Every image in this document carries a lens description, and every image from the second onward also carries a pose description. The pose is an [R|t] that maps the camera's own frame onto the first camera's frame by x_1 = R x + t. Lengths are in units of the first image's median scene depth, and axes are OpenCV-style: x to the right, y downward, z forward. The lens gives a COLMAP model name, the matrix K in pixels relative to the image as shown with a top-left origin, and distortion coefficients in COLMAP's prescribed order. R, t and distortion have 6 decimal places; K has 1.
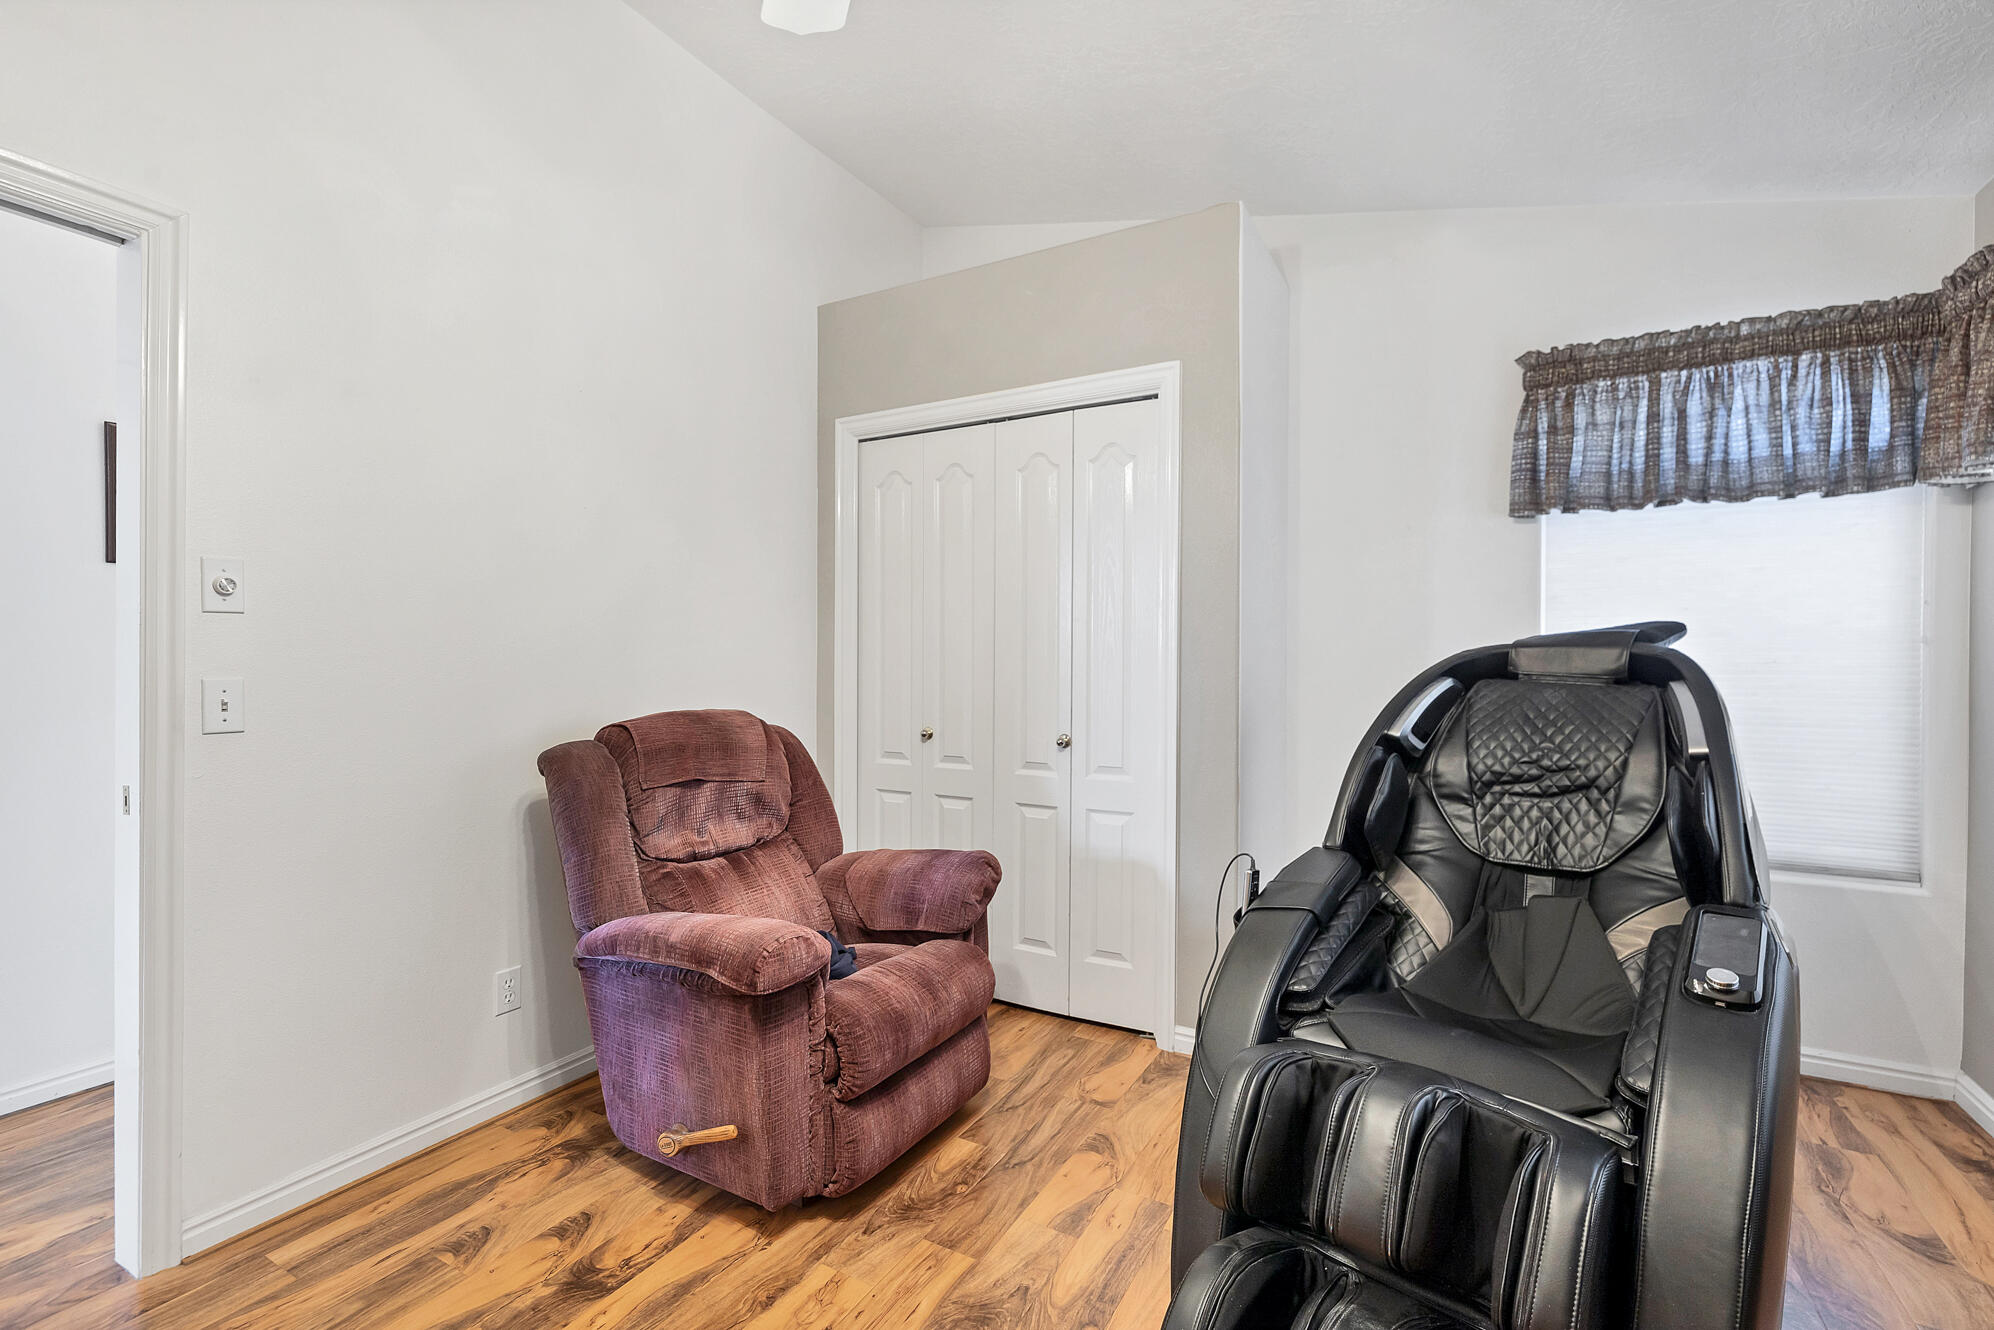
lens RADIAL K [[865.9, 0, 999.7], [0, 865.9, 671.7], [0, 0, 1]] dist [0.001962, 0.000093]
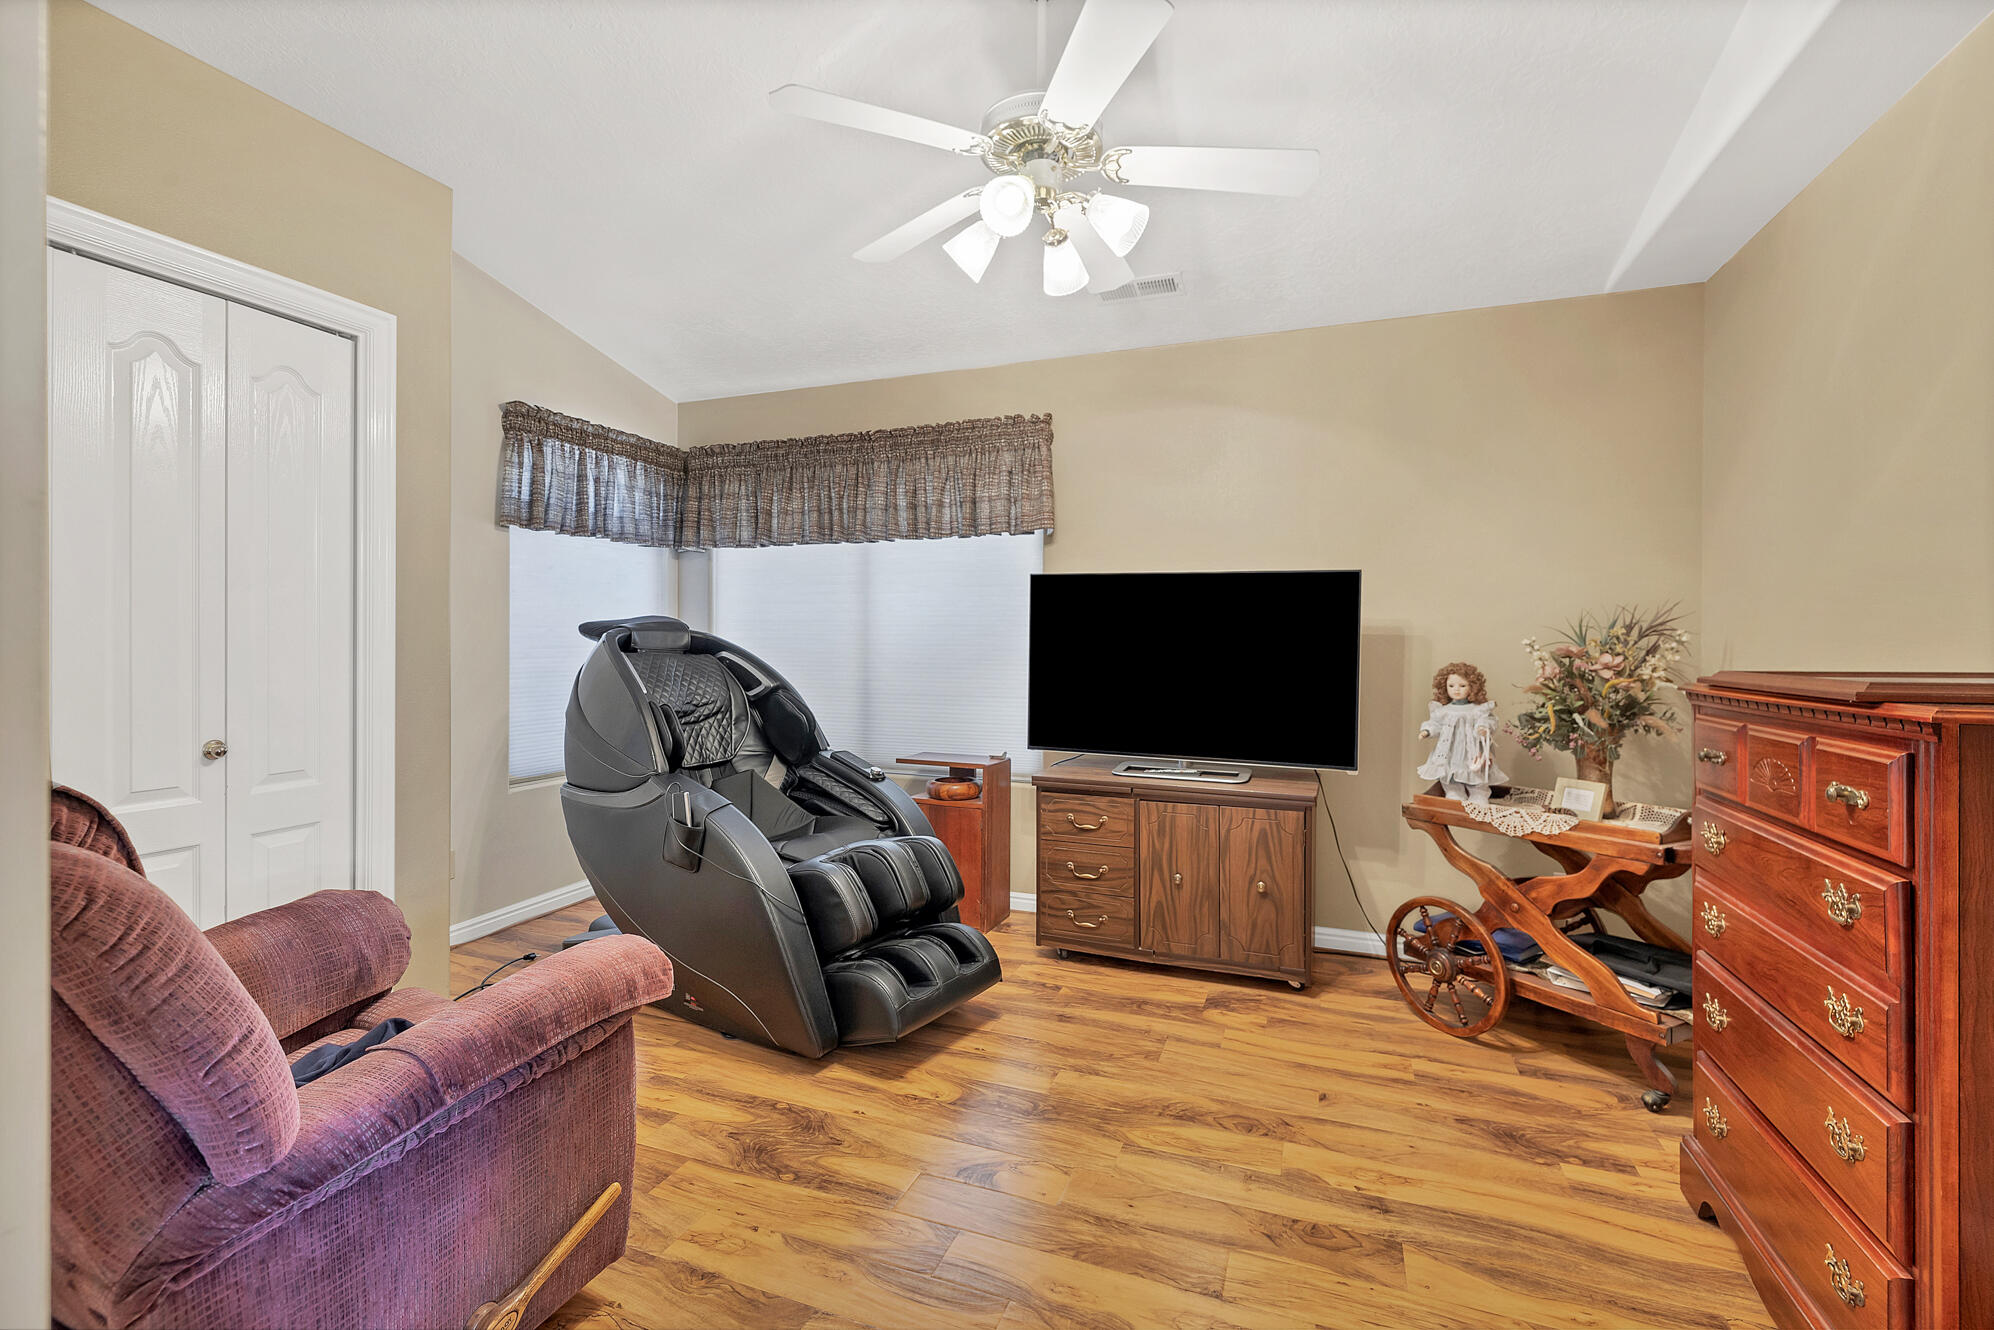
lens RADIAL K [[865.9, 0, 995.6], [0, 865.9, 646.5], [0, 0, 1]] dist [0.001962, 0.000093]
pose [[-0.145239, -0.010289, 0.989343, -0.862512], [0.006492, 0.999914, 0.011352, -0.012313], [-0.989375, 0.008071, -0.145160, 0.532616]]
